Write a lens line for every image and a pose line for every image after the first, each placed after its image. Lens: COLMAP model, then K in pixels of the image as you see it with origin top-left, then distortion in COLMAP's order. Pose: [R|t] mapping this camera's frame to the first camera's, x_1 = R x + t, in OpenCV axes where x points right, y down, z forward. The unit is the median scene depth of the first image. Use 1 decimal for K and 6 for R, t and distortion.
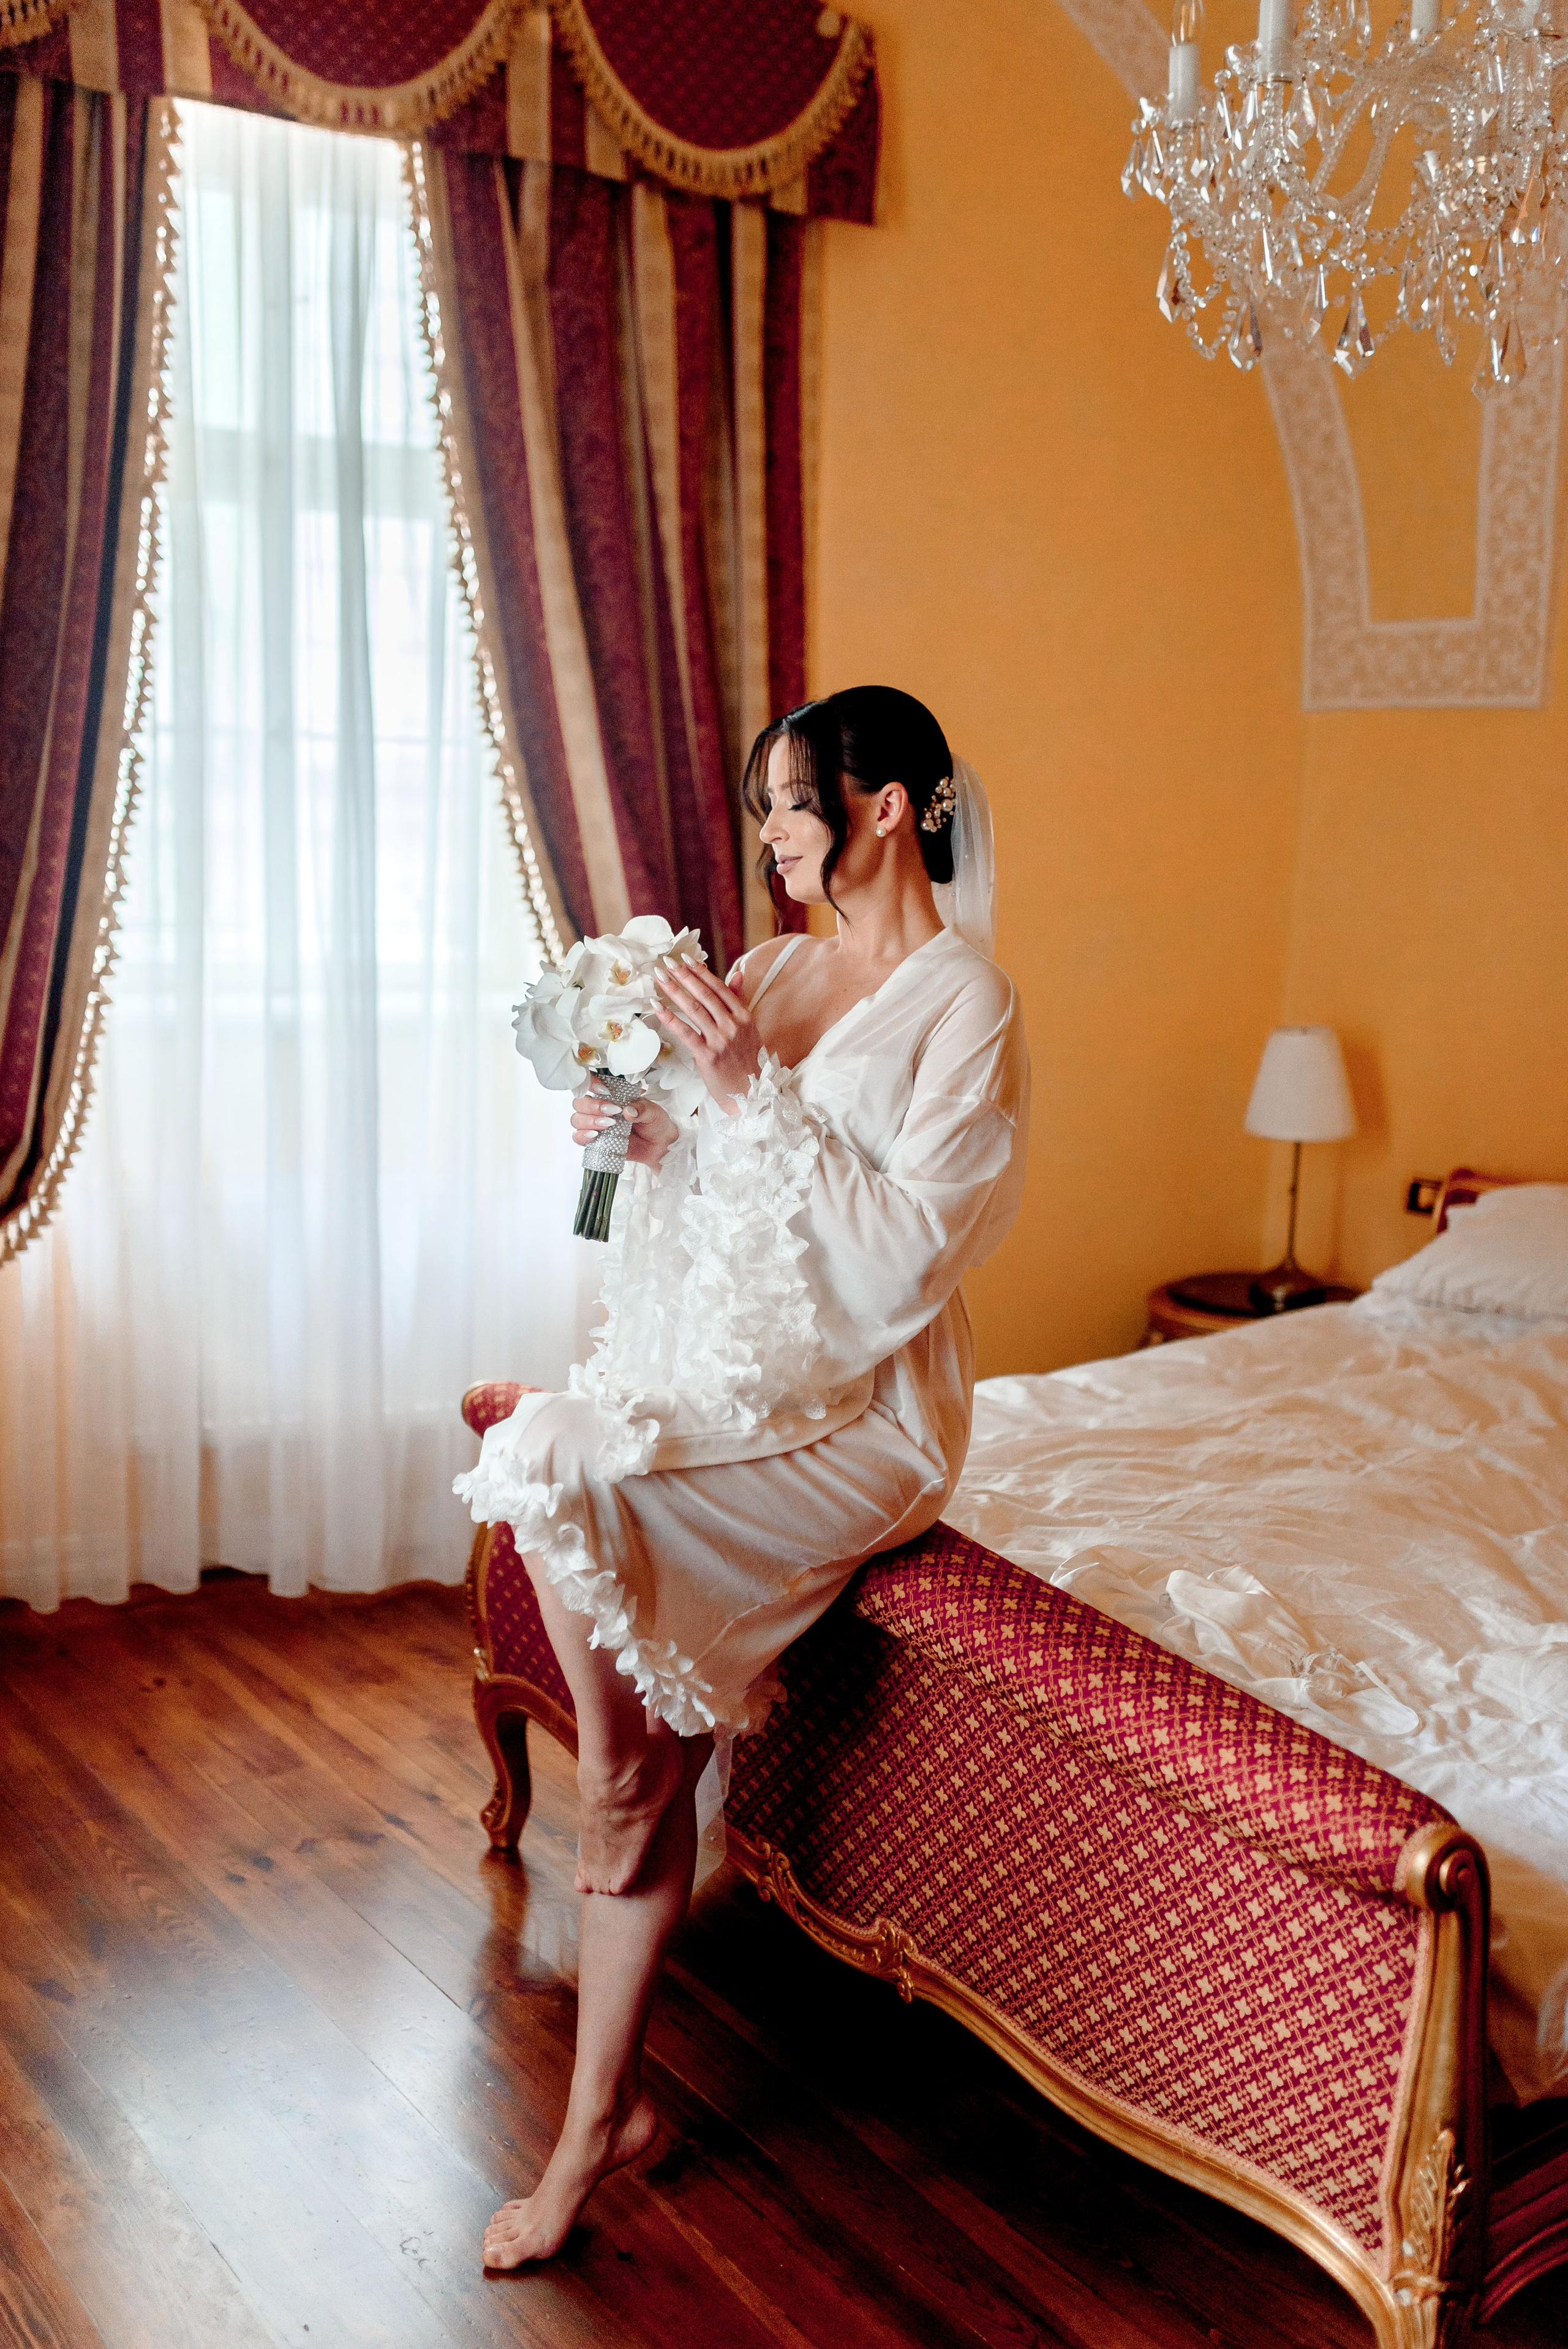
lens RADIAL K [[2324.9, 0, 784.0], [0, 2324.9, 1174.5], [0, 0, 1]] dist [0.009337, 0.000584]
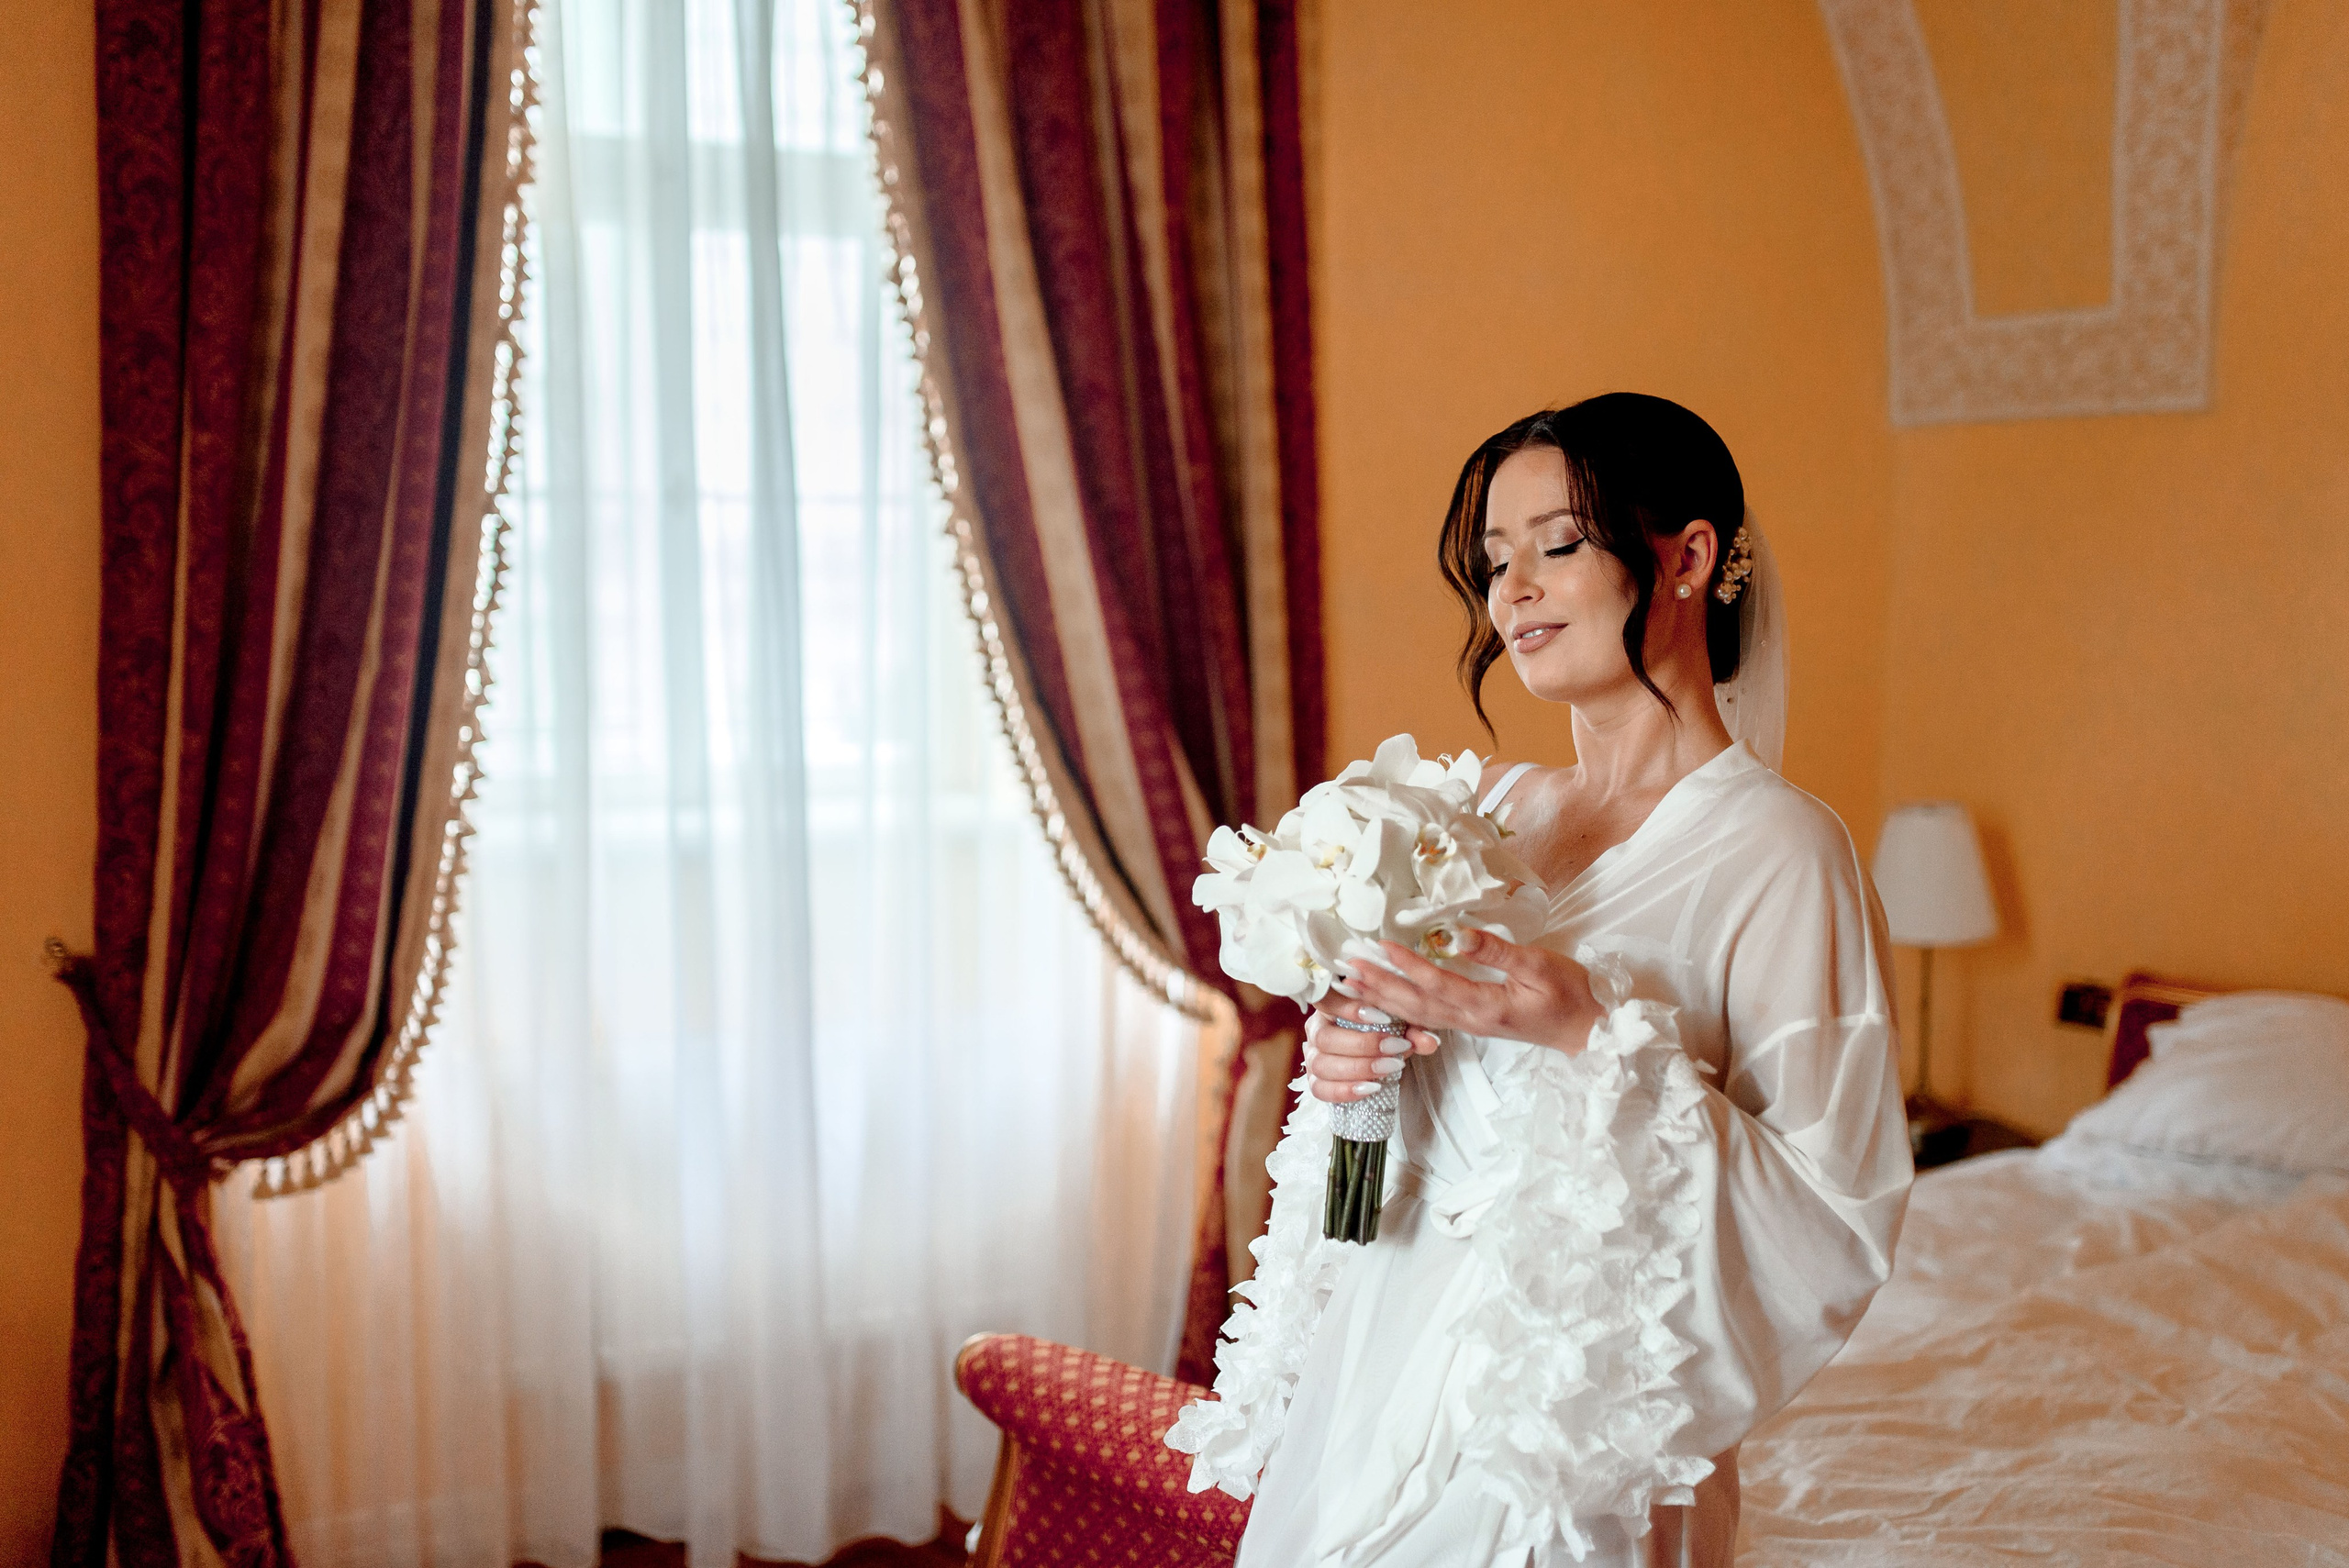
lens RADIAL K [[2379.1, 0, 1158.1], [0, 2379.1, 794.5], [0, 0, 1]] dist [0.011941, -0.001268]
pose [[0.999366, -0.035080, -0.006054, -0.050210], [0.034588, 0.997088, -0.067961, -0.023095], [0.008421, 0.067709, 0.997670, 0.186487]]
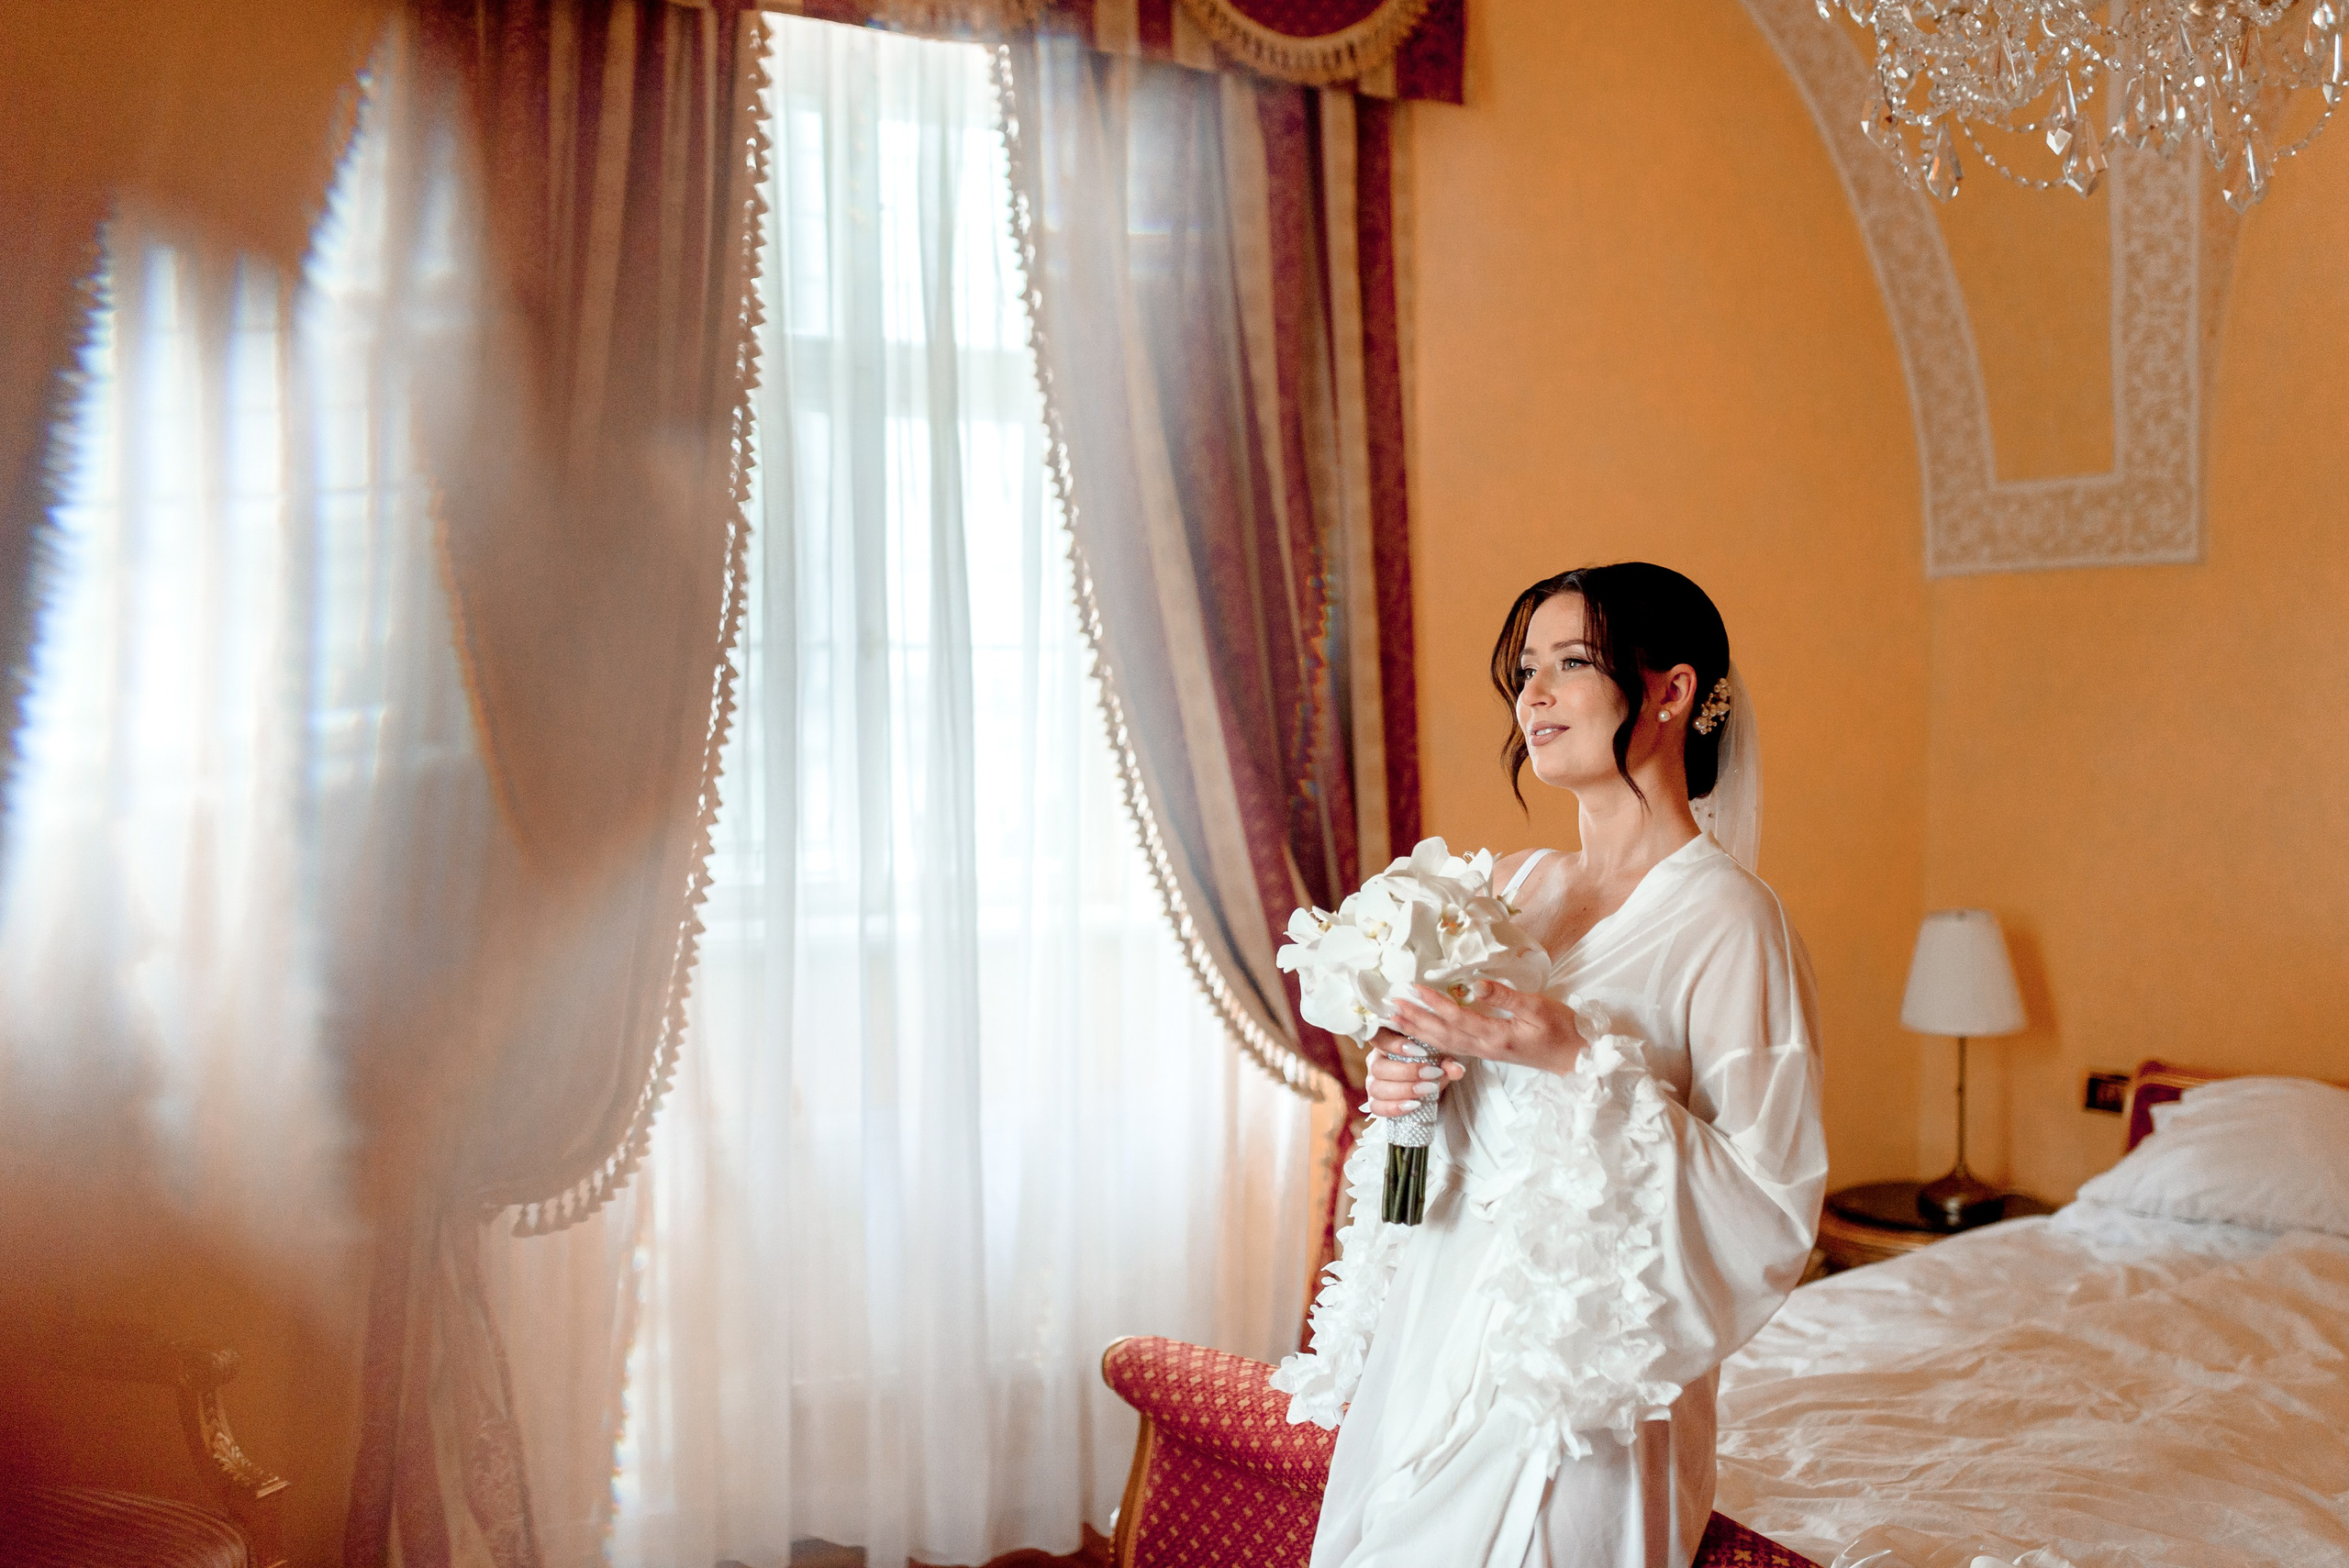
lens RADIAL K [[2338.3, 0, 1174.5], [0, 2338.3, 784.0], [0, 0, 1]] dist [0.007194, 0.013592]
pose [[0.997893, -0.036977, -0.053306, -0.043086], [0.029969, 0.991484, -0.126730, -0.006168], [0.057538, 0.124866, 0.990504, 0.062850]]
